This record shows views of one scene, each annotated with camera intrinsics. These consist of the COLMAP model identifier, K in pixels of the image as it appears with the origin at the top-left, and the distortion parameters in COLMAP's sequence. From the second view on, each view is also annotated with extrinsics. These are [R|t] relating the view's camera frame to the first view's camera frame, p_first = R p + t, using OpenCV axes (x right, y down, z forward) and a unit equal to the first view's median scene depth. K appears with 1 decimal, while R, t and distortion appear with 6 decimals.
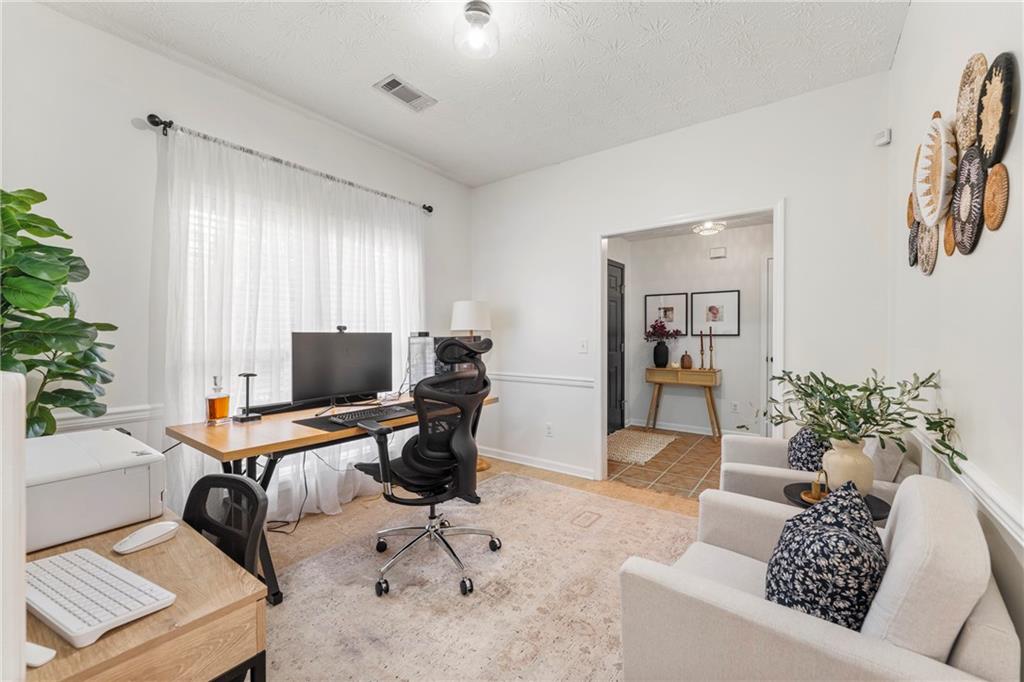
lens RADIAL K [[413.9, 0, 515.8], [0, 413.9, 336.5], [0, 0, 1]] dist [-0.003481, -0.000124]
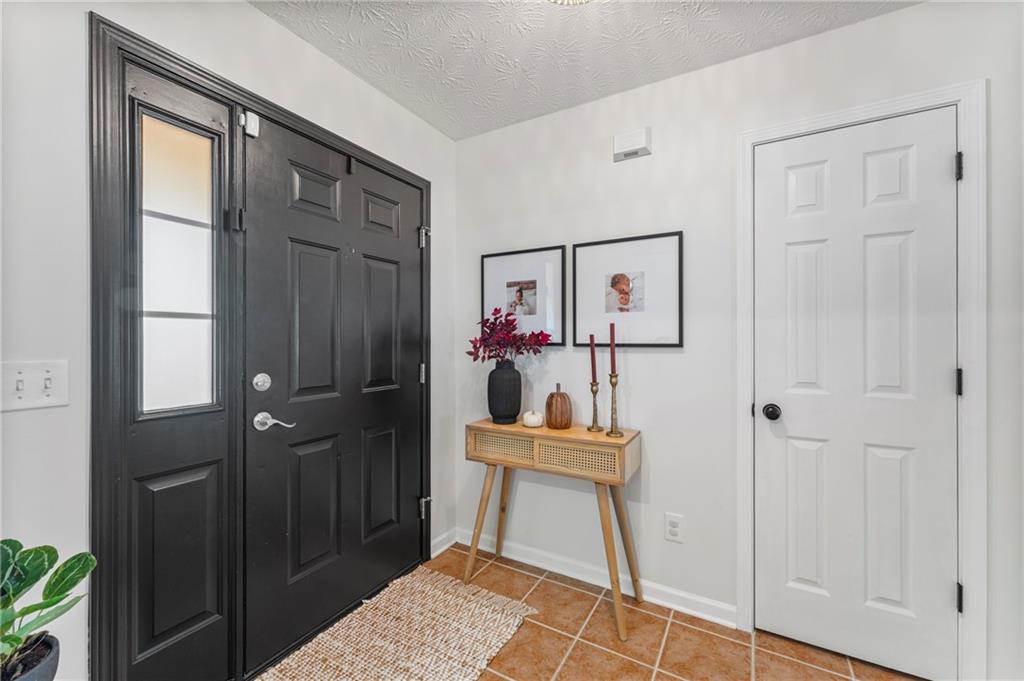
lens RADIAL K [[429.3, 0, 508.3], [0, 429.3, 339.4], [0, 0, 1]] dist [0.003347, -0.000225]
pose [[0.992962, 0.000494, 0.118432, 0.307469], [0.000932, 0.999928, -0.011984, -0.003599], [-0.118429, 0.012010, 0.992890, 0.574899]]
